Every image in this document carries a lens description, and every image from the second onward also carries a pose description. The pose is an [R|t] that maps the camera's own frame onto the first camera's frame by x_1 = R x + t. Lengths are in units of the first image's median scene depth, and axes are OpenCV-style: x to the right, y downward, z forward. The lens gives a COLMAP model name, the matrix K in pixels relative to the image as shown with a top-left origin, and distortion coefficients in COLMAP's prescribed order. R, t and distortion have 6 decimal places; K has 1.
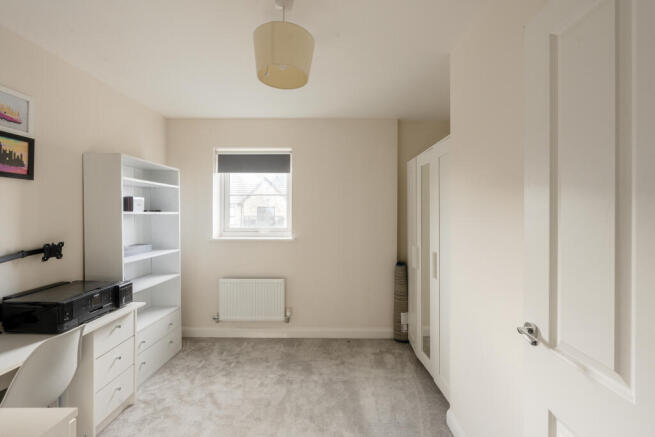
lens RADIAL K [[312.1, 0, 330.1], [0, 312.1, 216.0], [0, 0, 1]] dist [0.001147, 0.000379]
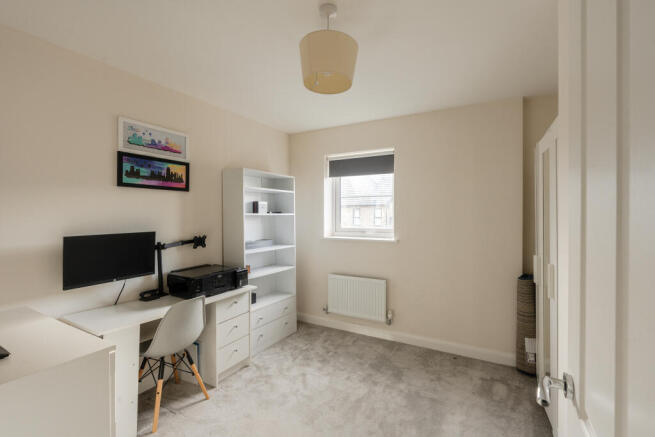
lens RADIAL K [[309.4, 0, 327.5], [0, 309.4, 218.5], [0, 0, 1]] dist [-0.000961, -0.000054]
pose [[0.863341, 0.004403, -0.504602, 0.235249], [-0.001956, 0.999984, 0.005379, -0.000614], [0.504618, -0.003656, 0.863335, 0.070646]]
